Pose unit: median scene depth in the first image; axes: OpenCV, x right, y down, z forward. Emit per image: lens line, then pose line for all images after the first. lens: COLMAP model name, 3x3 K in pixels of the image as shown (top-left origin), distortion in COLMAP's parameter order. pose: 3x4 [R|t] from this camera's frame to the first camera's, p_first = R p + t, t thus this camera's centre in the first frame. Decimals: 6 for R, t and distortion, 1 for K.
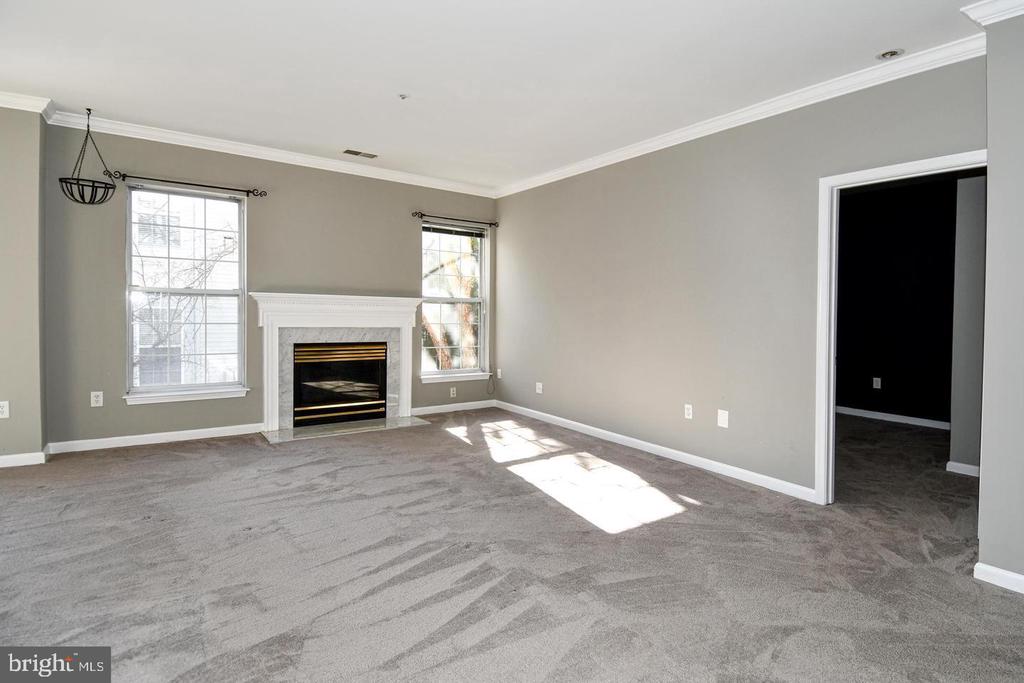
lens RADIAL K [[530.6, 0, 513.2], [0, 530.6, 313.8], [0, 0, 1]] dist [0.002043, 0.000127]
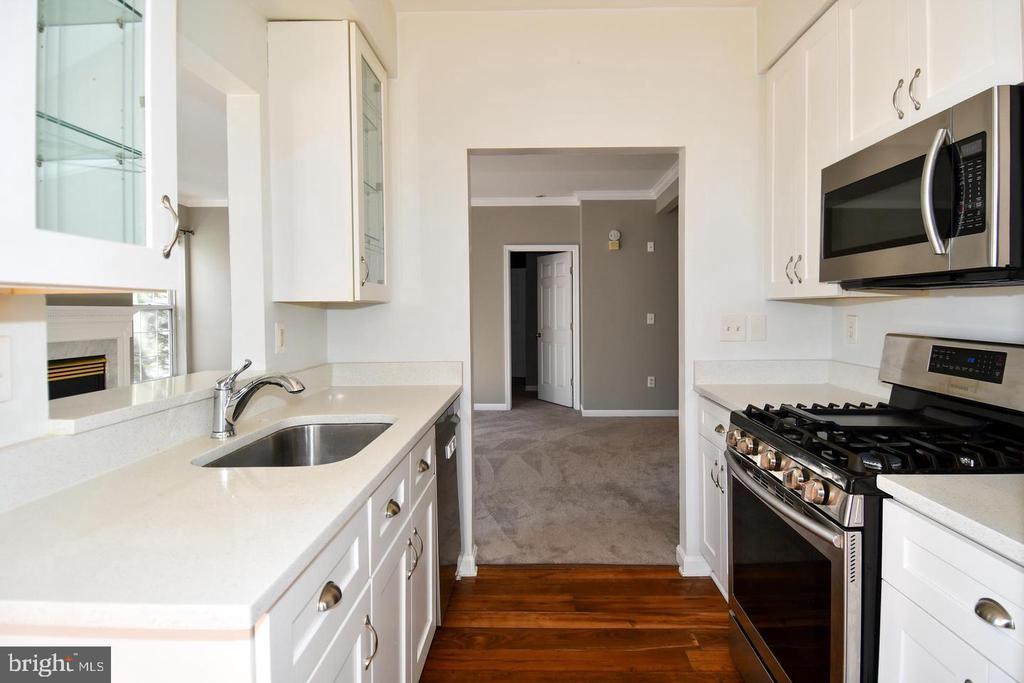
lens RADIAL K [[530.6, 0, 513.2], [0, 530.6, 313.8], [0, 0, 1]] dist [0.002043, 0.000127]
pose [[0.593742, -0.019522, 0.804419, -0.660123], [0.022509, 0.999717, 0.007647, -0.009963], [-0.804341, 0.013566, 0.594013, -0.127528]]
